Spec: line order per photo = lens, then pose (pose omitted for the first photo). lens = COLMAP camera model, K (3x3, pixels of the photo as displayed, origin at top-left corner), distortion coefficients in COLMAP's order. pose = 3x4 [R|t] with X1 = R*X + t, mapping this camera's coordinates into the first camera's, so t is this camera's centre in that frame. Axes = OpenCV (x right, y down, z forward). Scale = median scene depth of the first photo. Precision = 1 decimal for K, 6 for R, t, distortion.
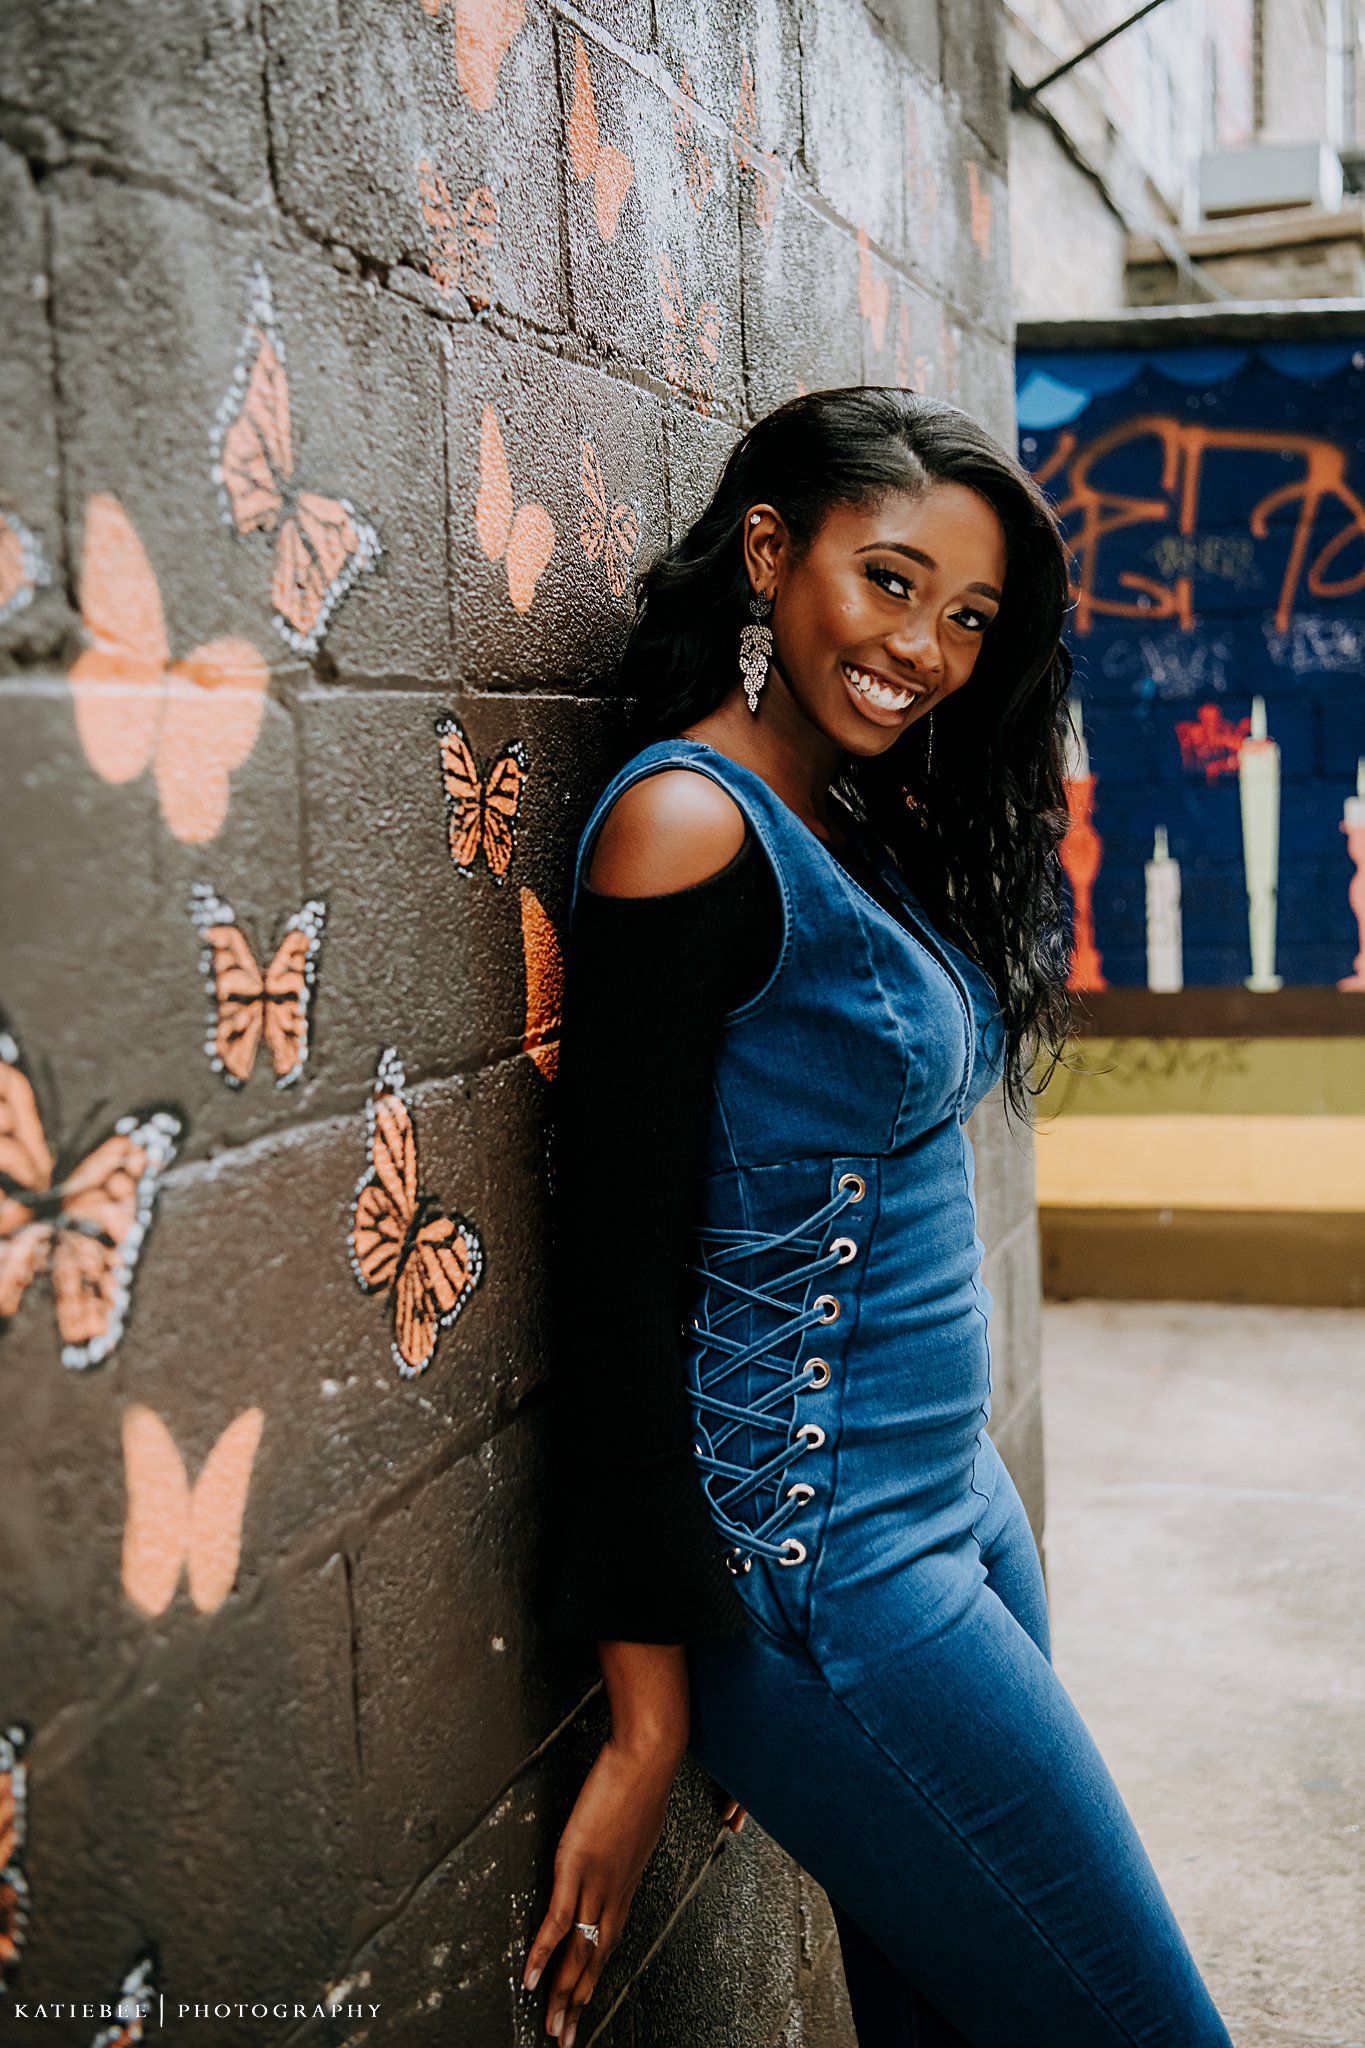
lens RADIAL K [[2364.7, 0, 687.4], [0, 2364.7, 942.1], [0, 0, 1]] dist [0.065196, 0.000000]
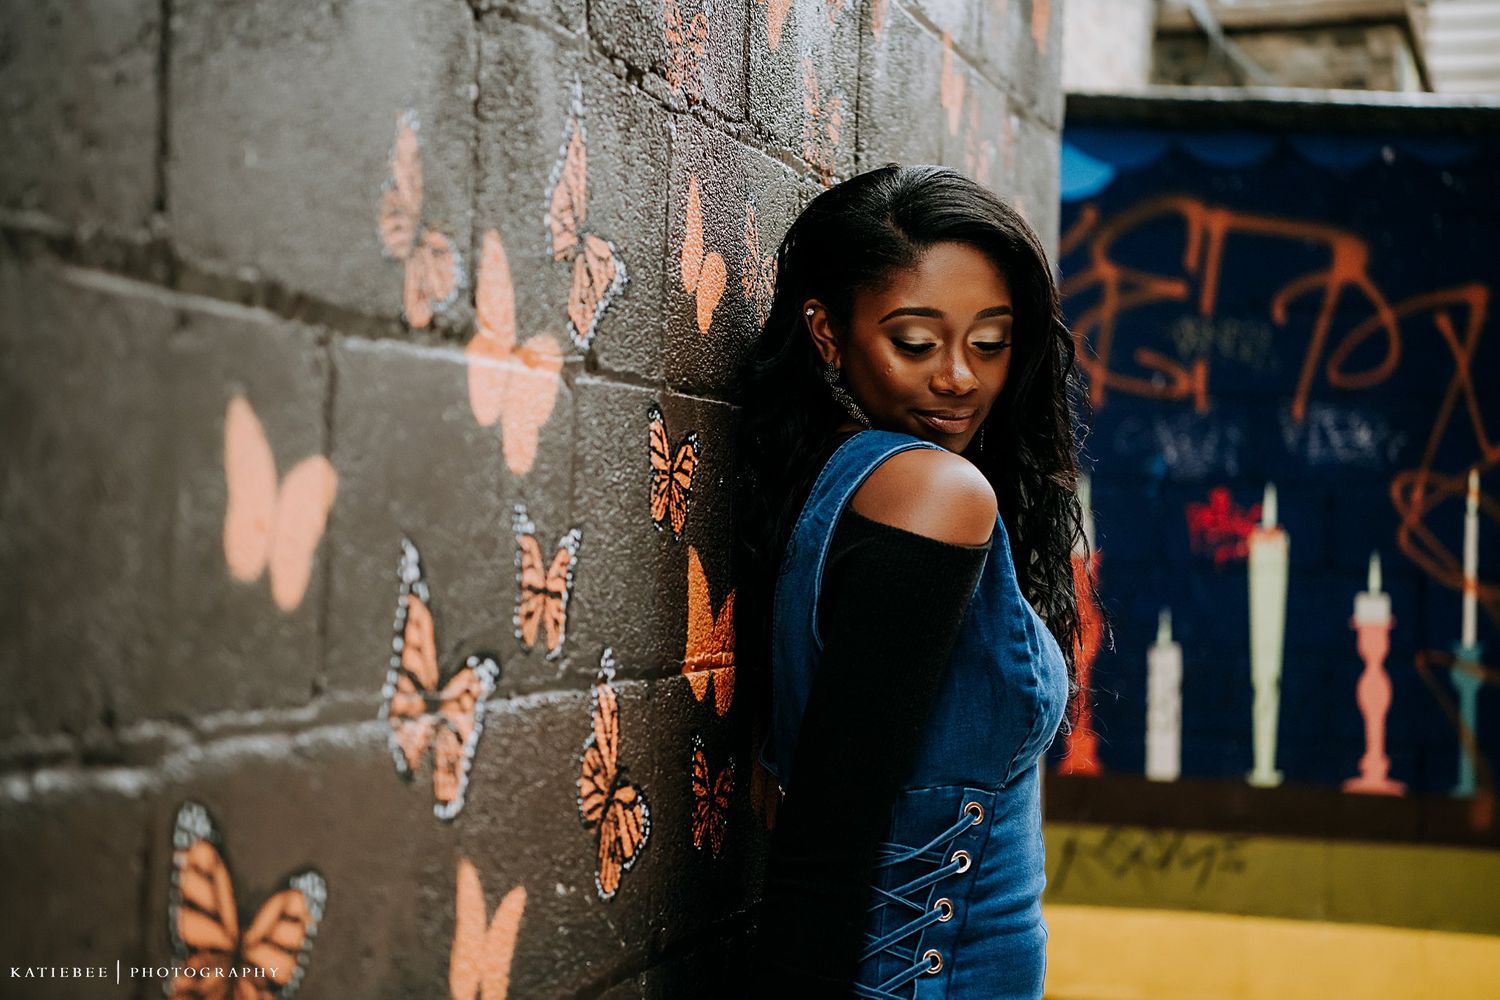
lens RADIAL K [[2959.0, 0, 750.6], [0, 2959.0, 502.4], [0, 0, 1]] dist [0.352080, 0.000000]
pose [[0.995793, 0.068475, 0.060896, -0.146136], [-0.062321, 0.993255, -0.097782, 0.116315], [-0.067181, 0.093576, 0.993343, -0.642049]]
